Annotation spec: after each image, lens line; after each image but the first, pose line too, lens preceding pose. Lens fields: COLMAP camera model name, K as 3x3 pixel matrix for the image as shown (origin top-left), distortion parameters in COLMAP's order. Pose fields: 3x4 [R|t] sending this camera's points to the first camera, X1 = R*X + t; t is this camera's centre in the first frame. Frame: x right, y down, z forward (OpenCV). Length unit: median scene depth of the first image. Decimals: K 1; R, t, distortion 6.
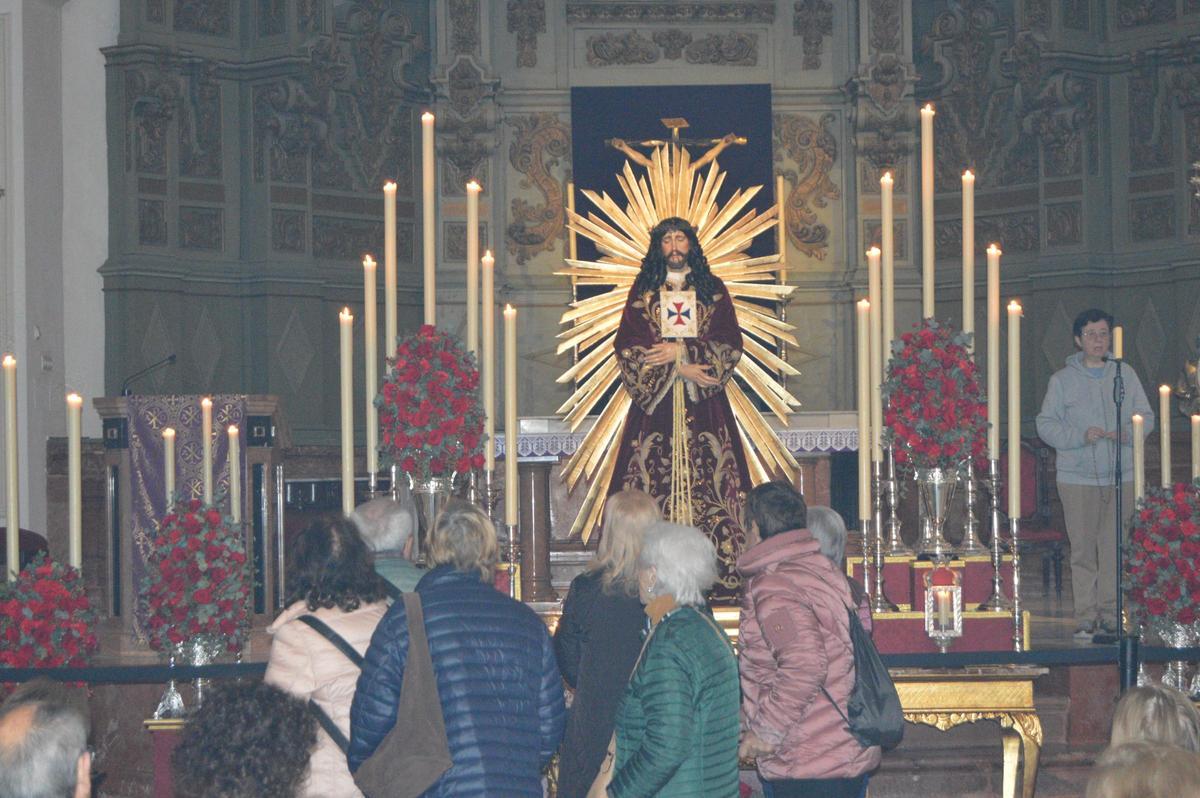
lens RADIAL K [[2787.3, 0, 600.0], [0, 2787.3, 399.0], [0, 0, 1]] dist [0.033004, 0.034605]
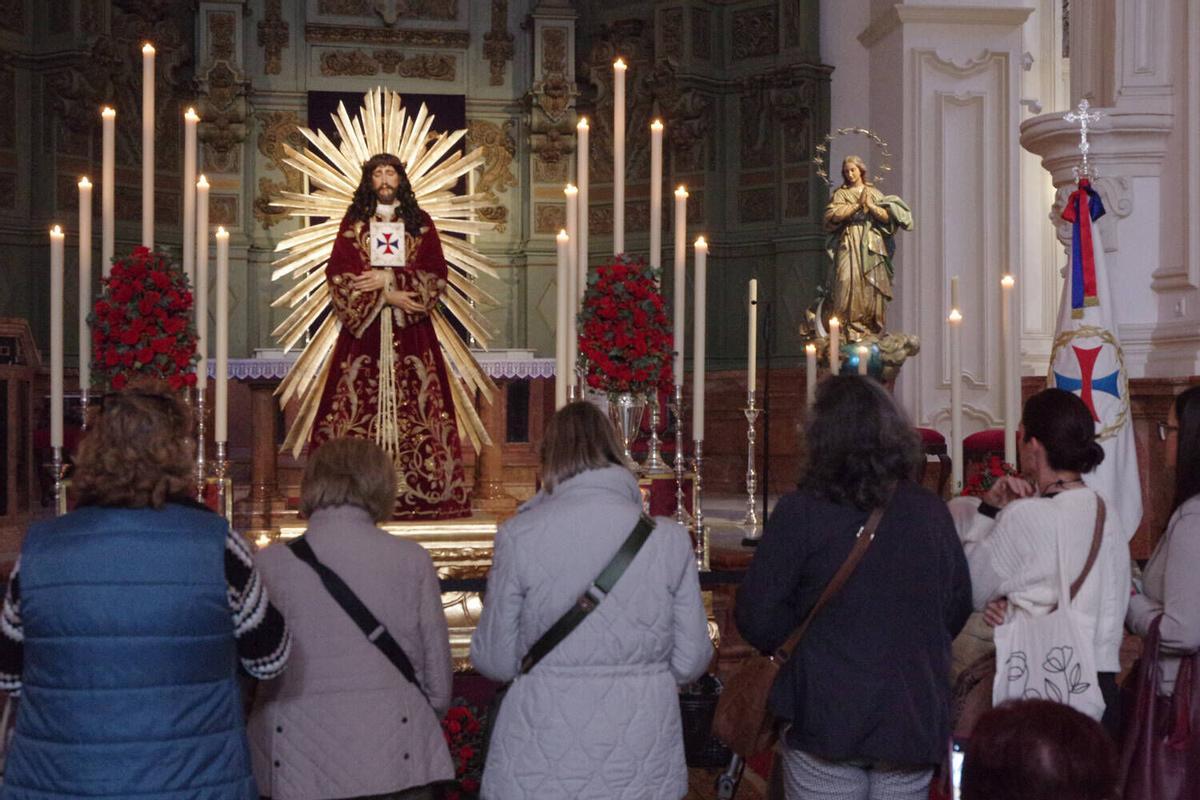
lens RADIAL K [[1782.6, 0, 616.1], [0, 1782.6, 397.2], [0, 0, 1]] dist [-0.004461, 0.089753]
pose [[0.988111, 0.014240, 0.153083, 0.011045], [-0.018248, 0.999526, 0.024812, 0.009328], [-0.152657, -0.027311, 0.987902, 0.312976]]
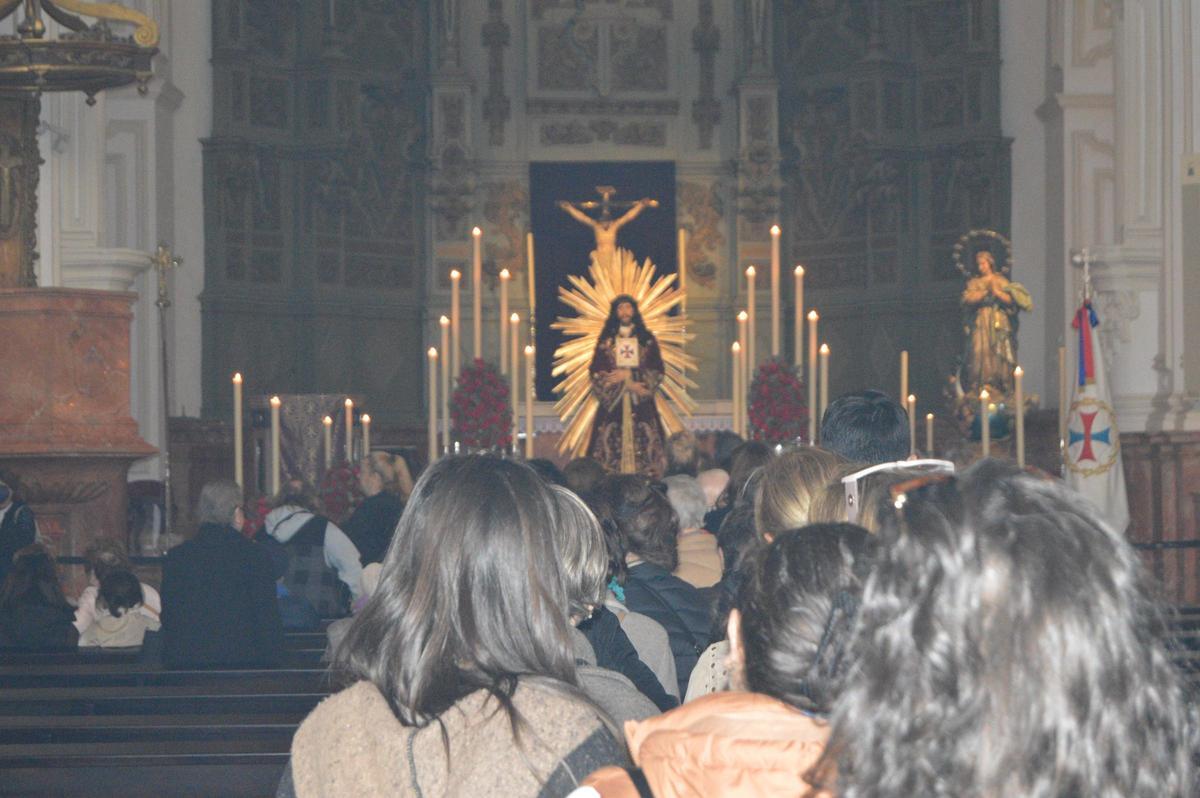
lens RADIAL K [[2787.3, 0, 600.0], [0, 2787.3, 399.0], [0, 0, 1]] dist [0.033004, 0.034605]
pose [[0.999154, 0.006650, 0.040593, -0.055712], [-0.007150, 0.999900, 0.012177, -0.022402], [-0.040508, -0.012457, 0.999102, -0.674144]]
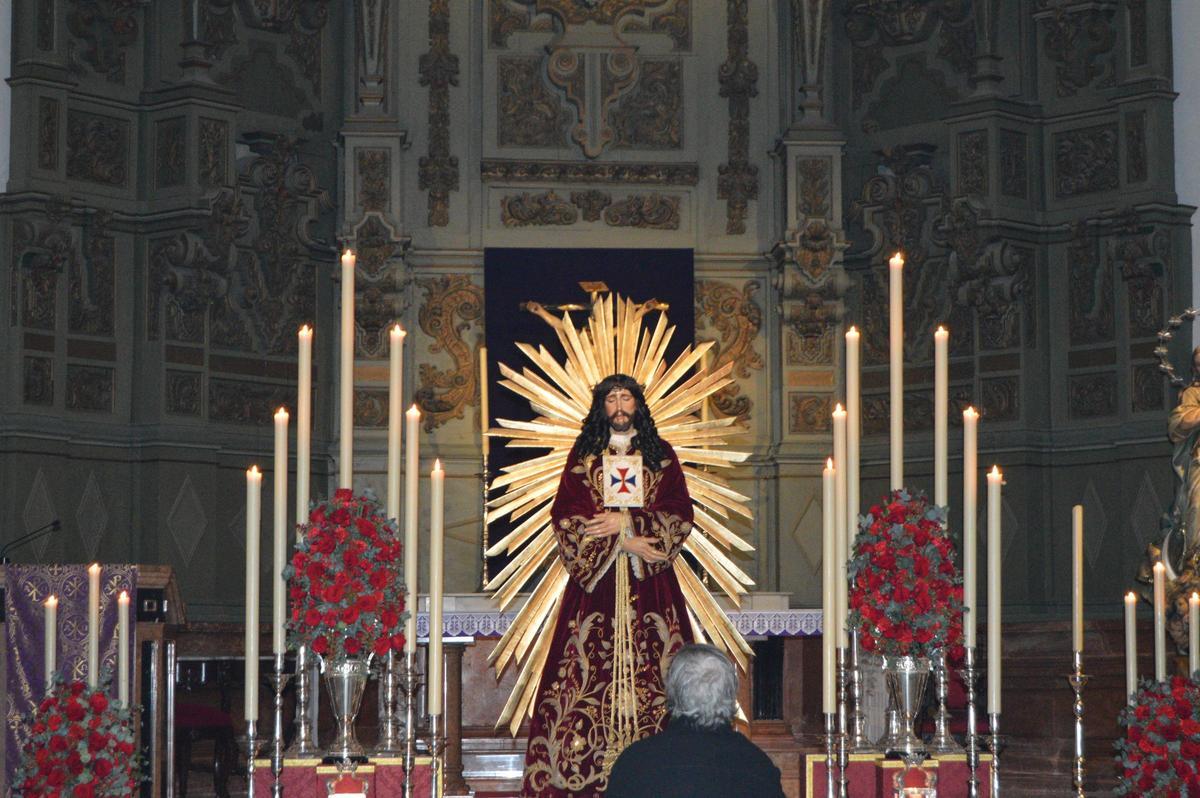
lens RADIAL K [[2774.8, 0, 600.0], [0, 2774.8, 399.0], [0, 0, 1]] dist [0.027989, -0.200520]
pose [[0.999025, 0.016605, 0.040896, -0.016304], [-0.013923, 0.997787, -0.065022, 0.001537], [-0.041886, 0.064390, 0.997045, 0.102037]]
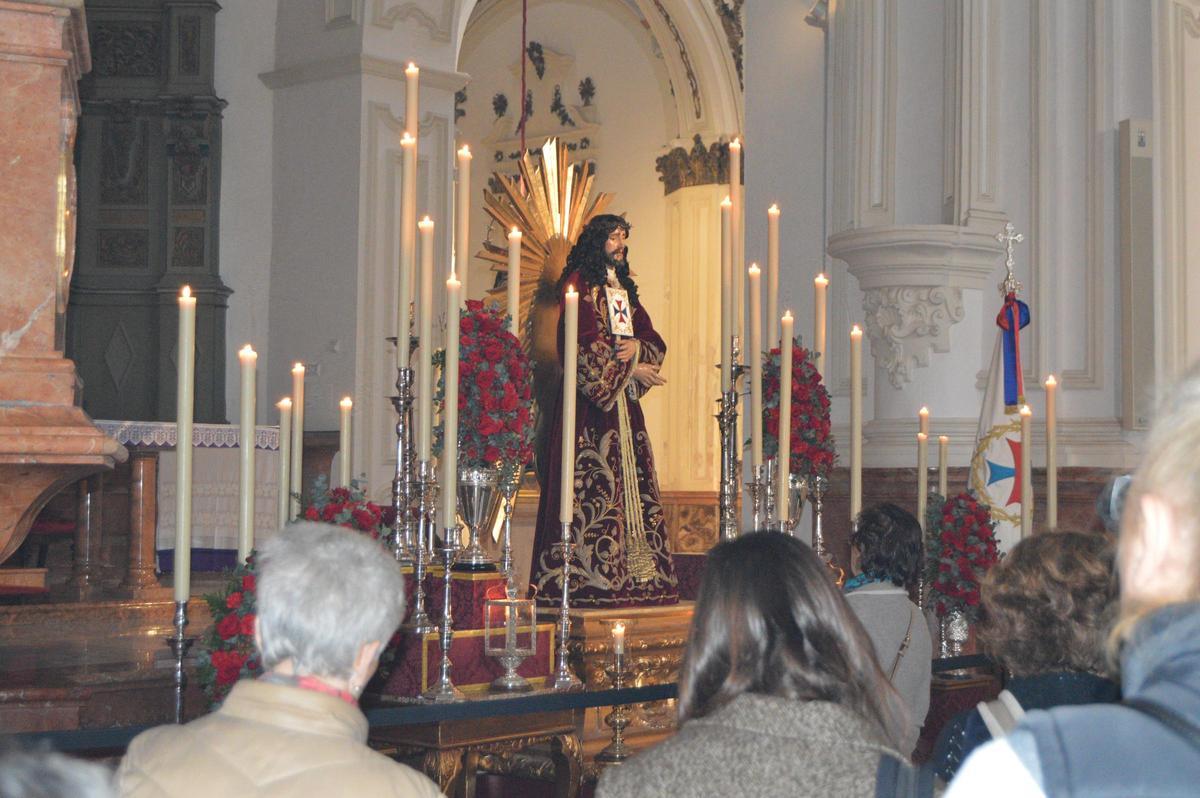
lens RADIAL K [[2100.6, 0, 600.0], [0, 2100.6, 399.0], [0, 0, 1]] dist [-0.023573, -0.031859]
pose [[0.646107, 0.056303, 0.761167, -0.544070], [-0.048079, 0.998297, -0.033032, 0.025730], [-0.761731, -0.015254, 0.647714, 0.513734]]
